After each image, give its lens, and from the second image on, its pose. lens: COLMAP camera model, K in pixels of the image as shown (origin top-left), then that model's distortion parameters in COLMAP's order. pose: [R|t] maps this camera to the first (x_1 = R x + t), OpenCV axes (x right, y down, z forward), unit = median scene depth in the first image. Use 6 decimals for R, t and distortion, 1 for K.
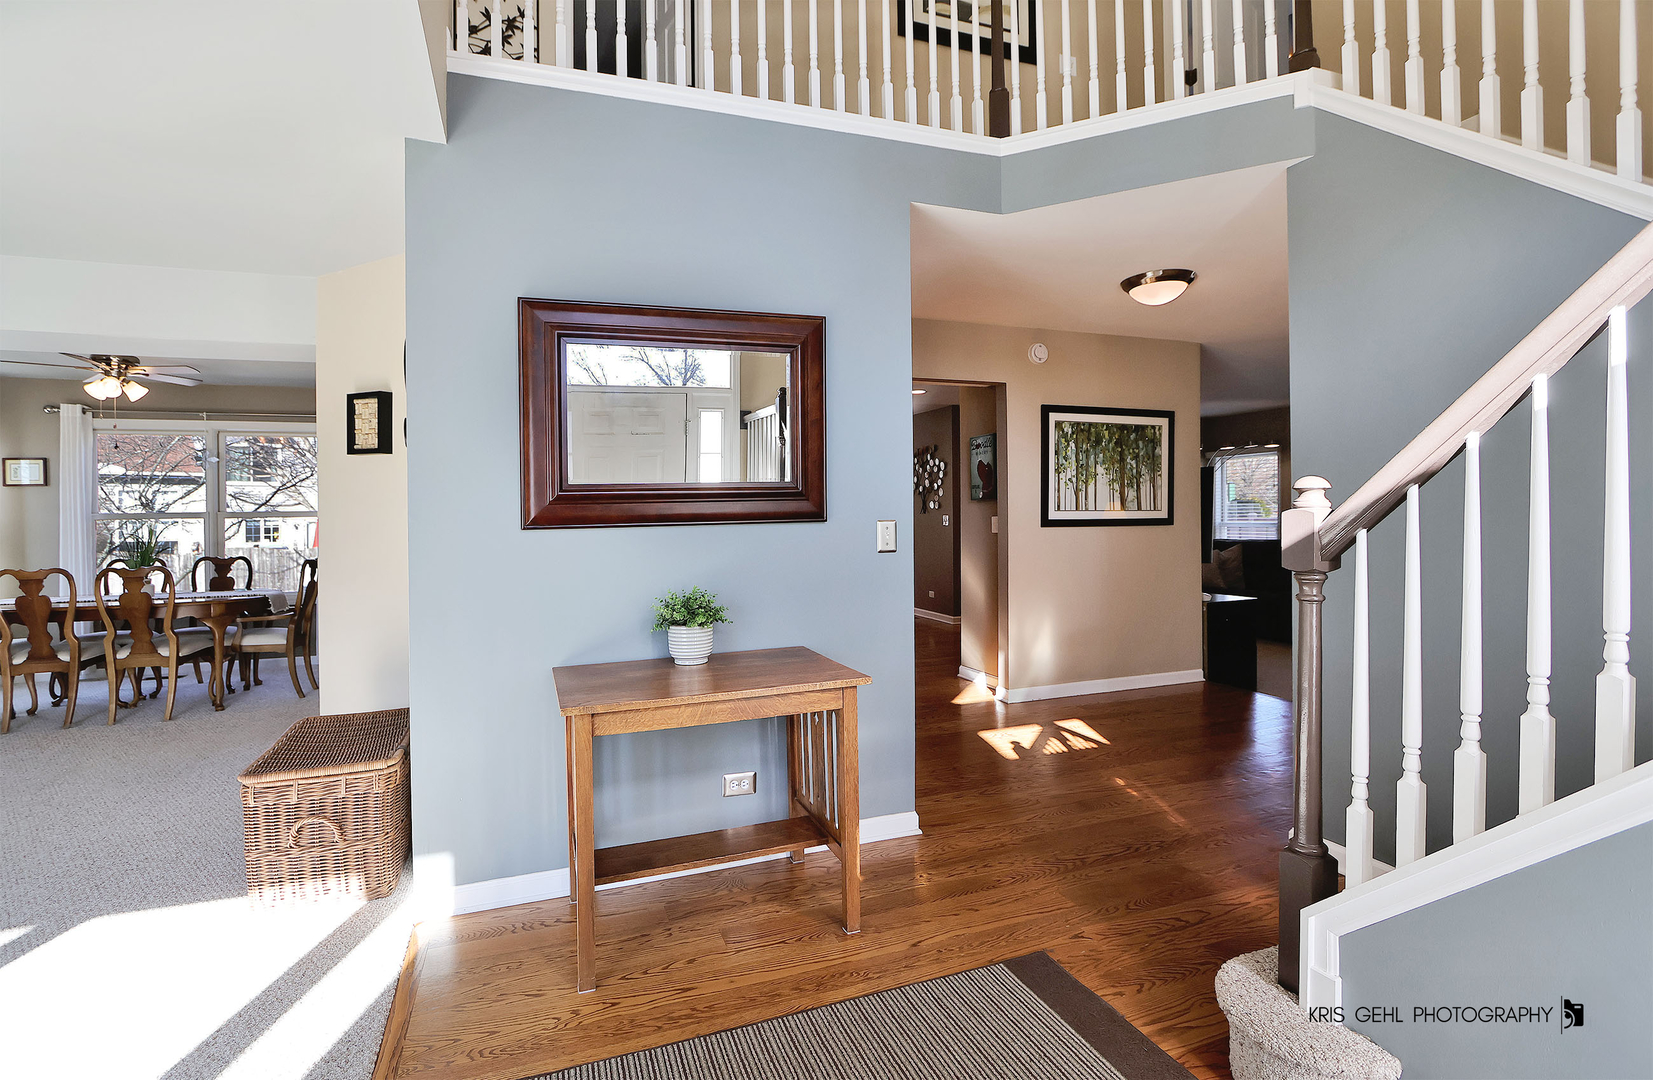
lens RADIAL K [[804.1, 0, 825.8], [0, 804.1, 516.5], [0, 0, 1]] dist [-0.004152, -0.000853]
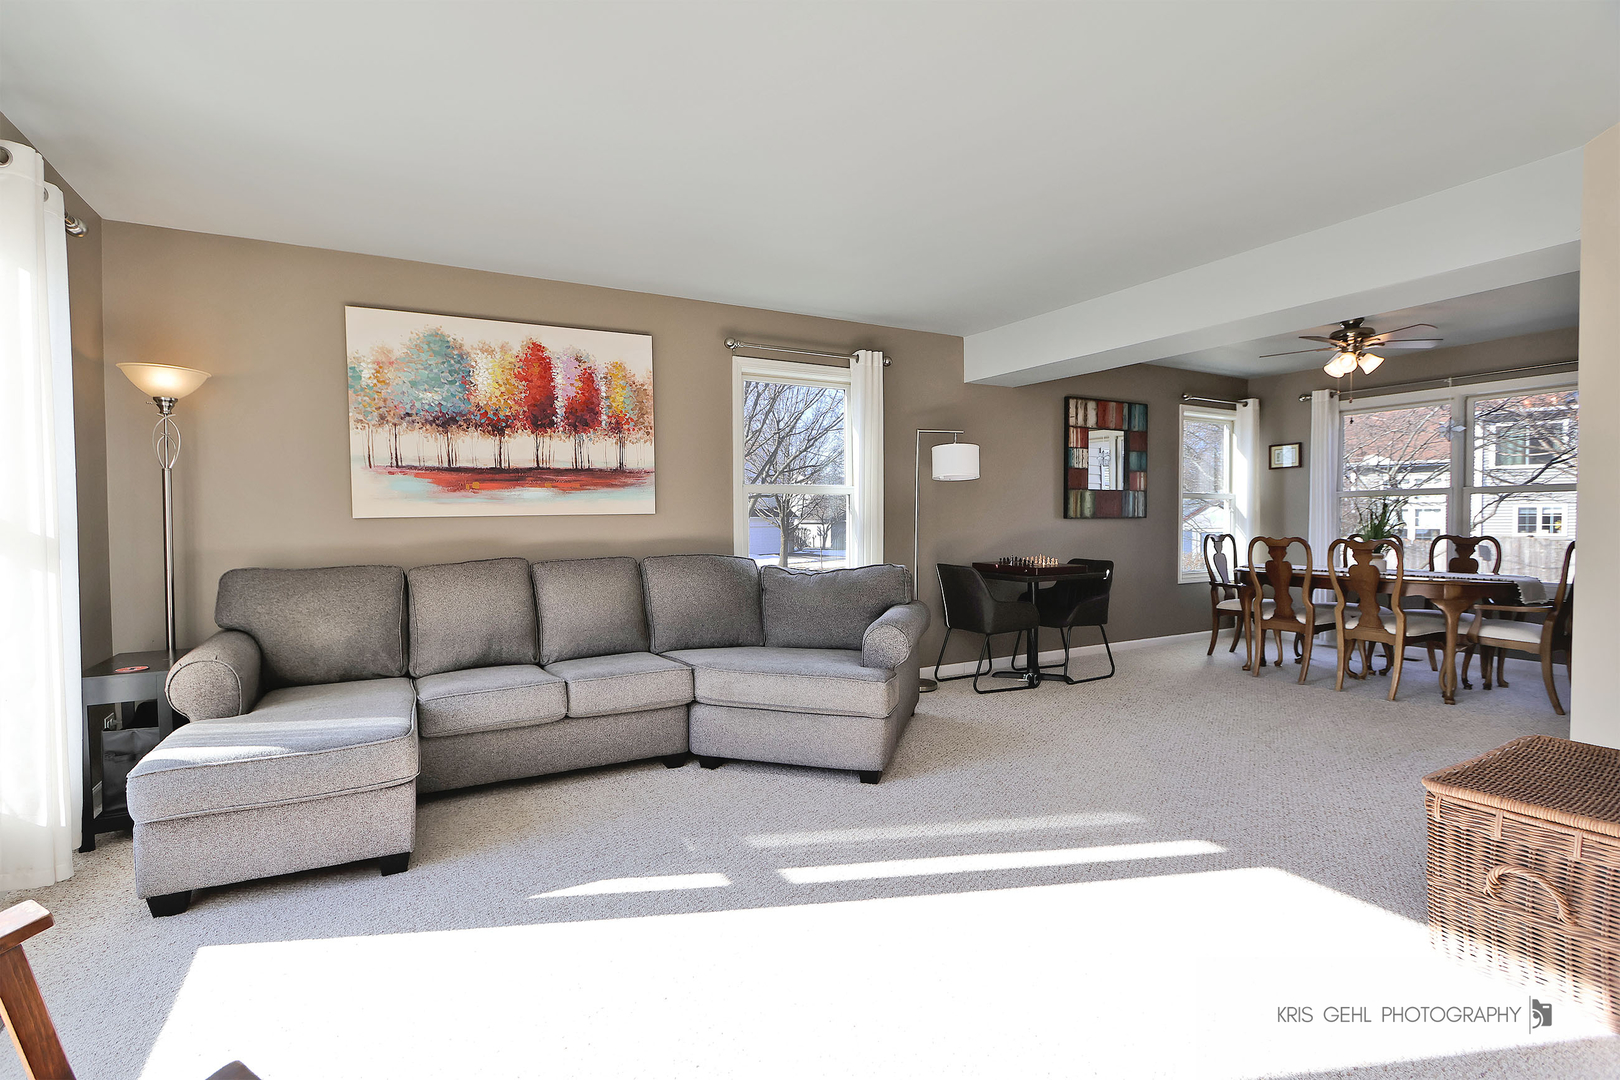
lens RADIAL K [[741.8, 0, 800.7], [0, 741.8, 541.4], [0, 0, 1]] dist [-0.003571, -0.000541]
pose [[0.152334, 0.031364, -0.987831, -0.057509], [-0.003714, 0.999507, 0.031162, 0.038756], [0.988322, -0.001078, 0.152376, 0.163129]]
